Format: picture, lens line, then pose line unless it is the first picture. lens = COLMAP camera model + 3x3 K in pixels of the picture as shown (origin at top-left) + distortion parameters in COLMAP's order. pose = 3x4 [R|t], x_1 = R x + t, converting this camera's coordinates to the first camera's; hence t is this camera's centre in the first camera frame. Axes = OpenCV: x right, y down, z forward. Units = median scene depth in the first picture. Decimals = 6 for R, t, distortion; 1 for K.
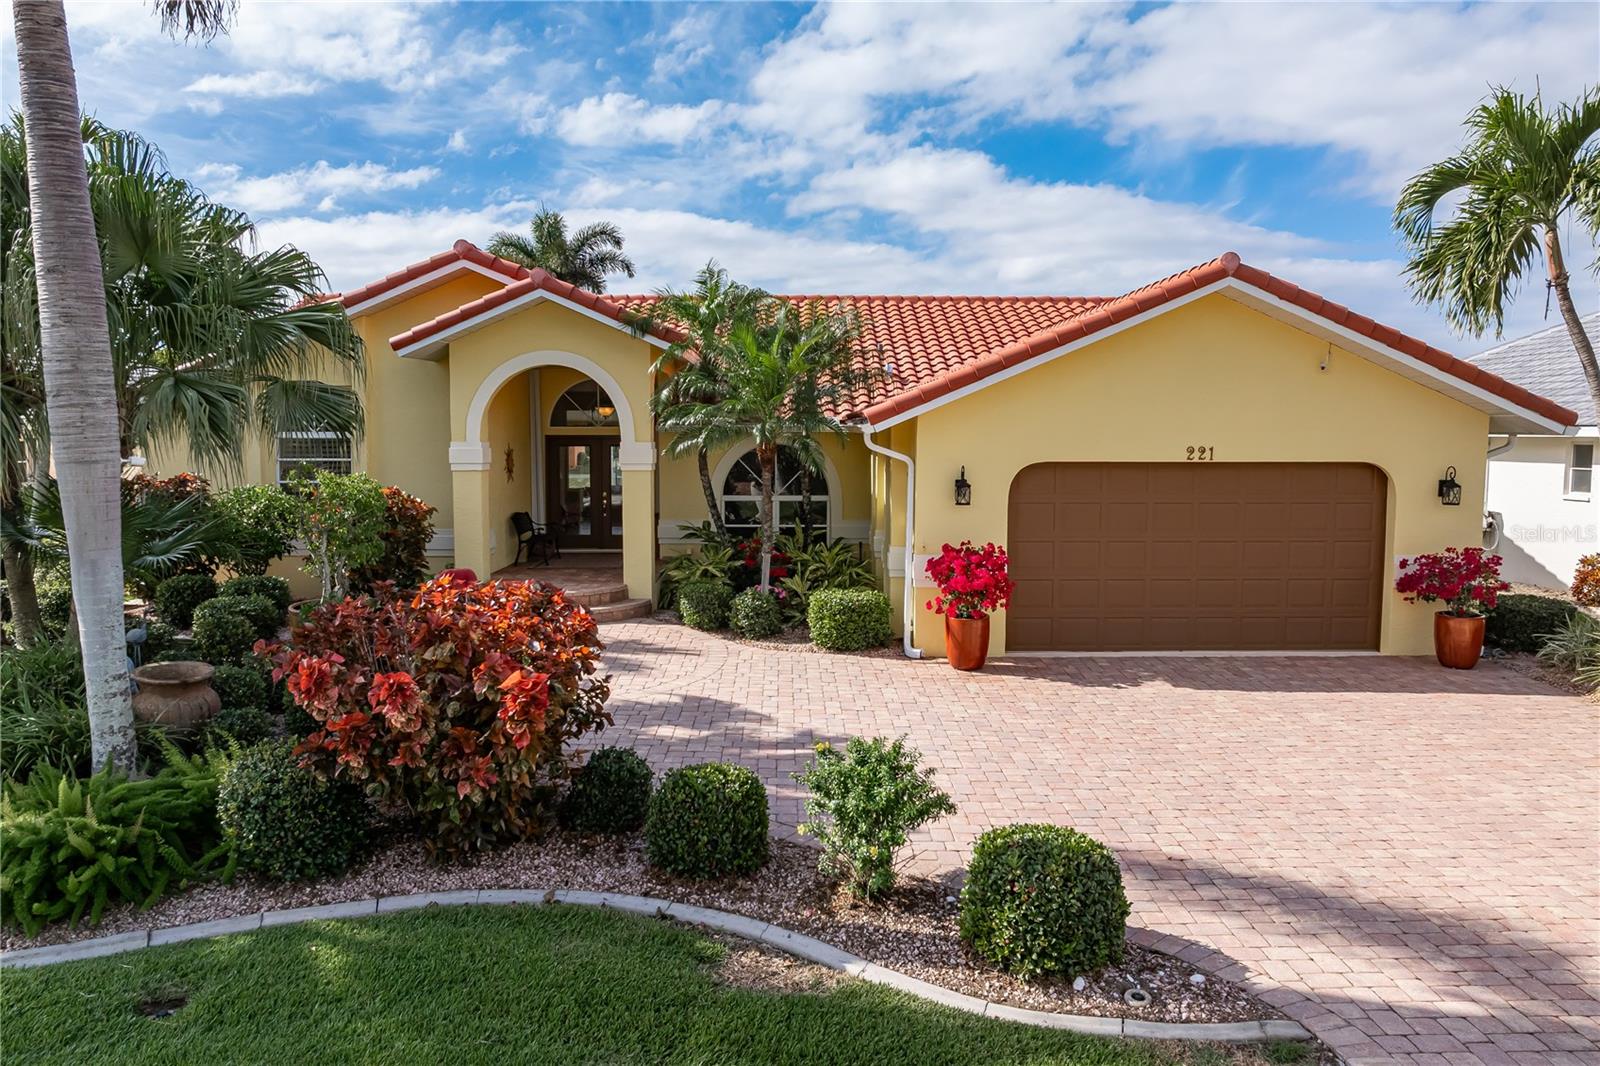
lens RADIAL K [[1127.4, 0, 799.8], [0, 1127.4, 544.0], [0, 0, 1]] dist [-0.030995, 0.015004]
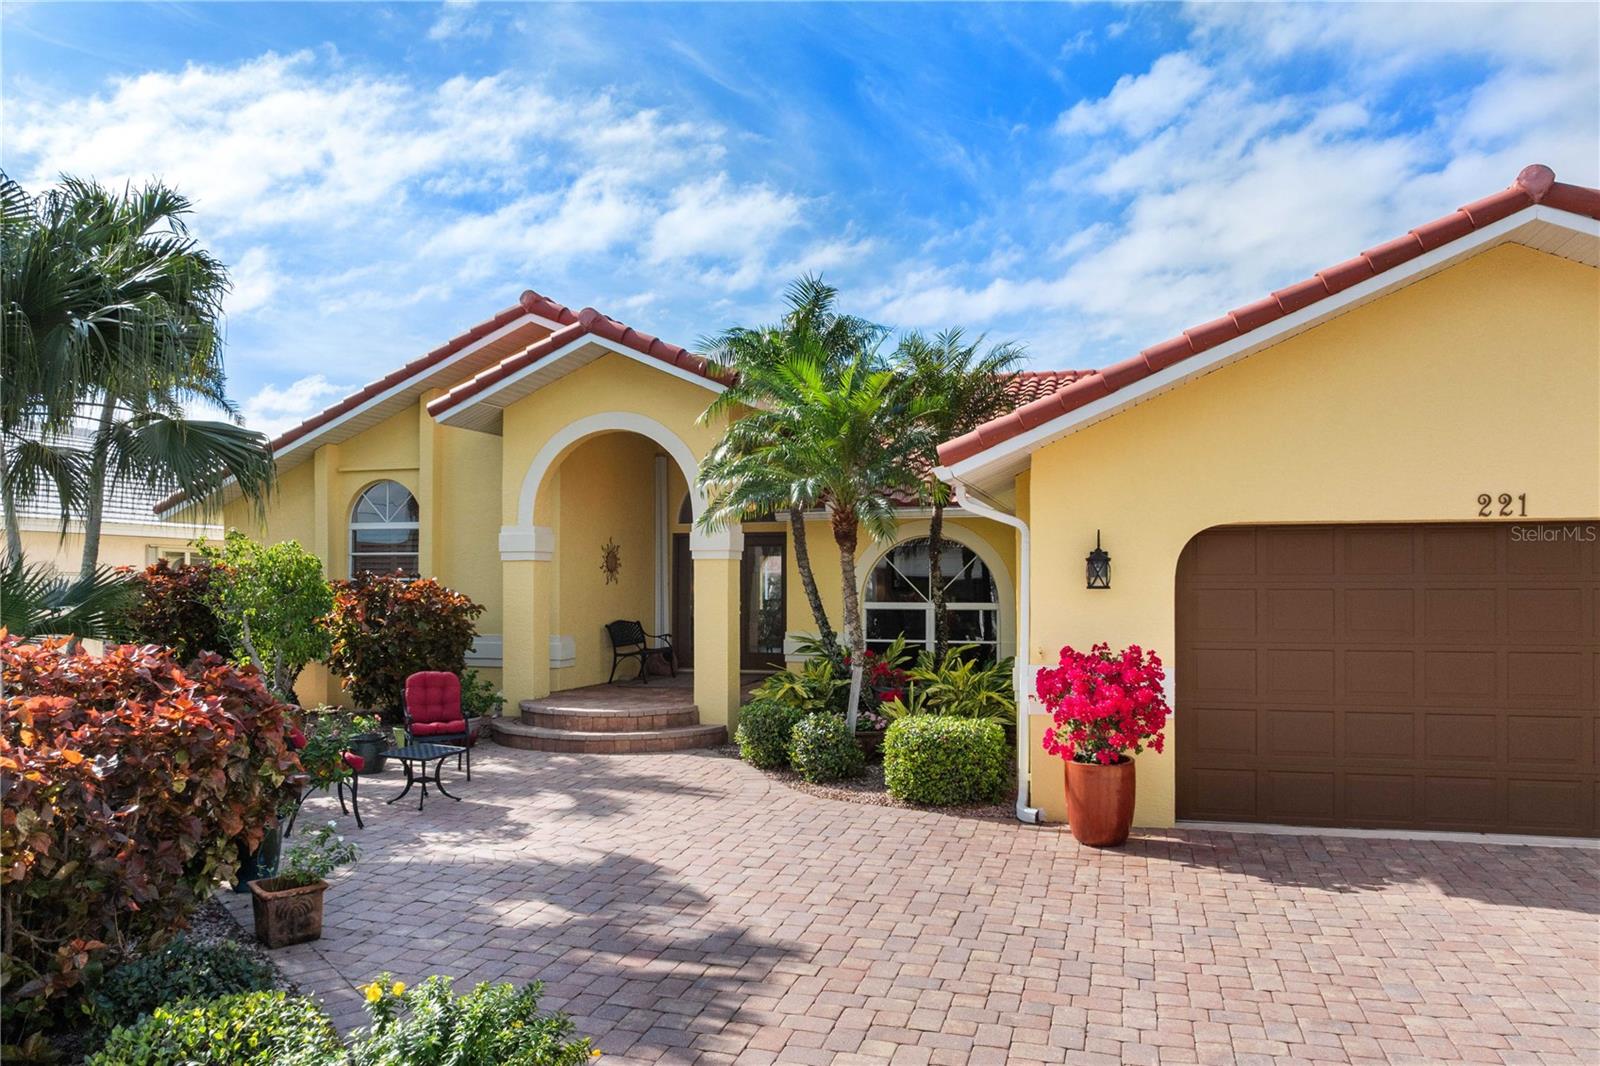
lens RADIAL K [[1127.4, 0, 817.1], [0, 1127.4, 577.0], [0, 0, 1]] dist [-0.030995, 0.015004]
pose [[0.959489, -0.004243, -0.281713, 0.170810], [-0.025498, 0.994476, -0.101824, 0.028974], [0.280588, 0.104882, 0.954081, 0.322600]]
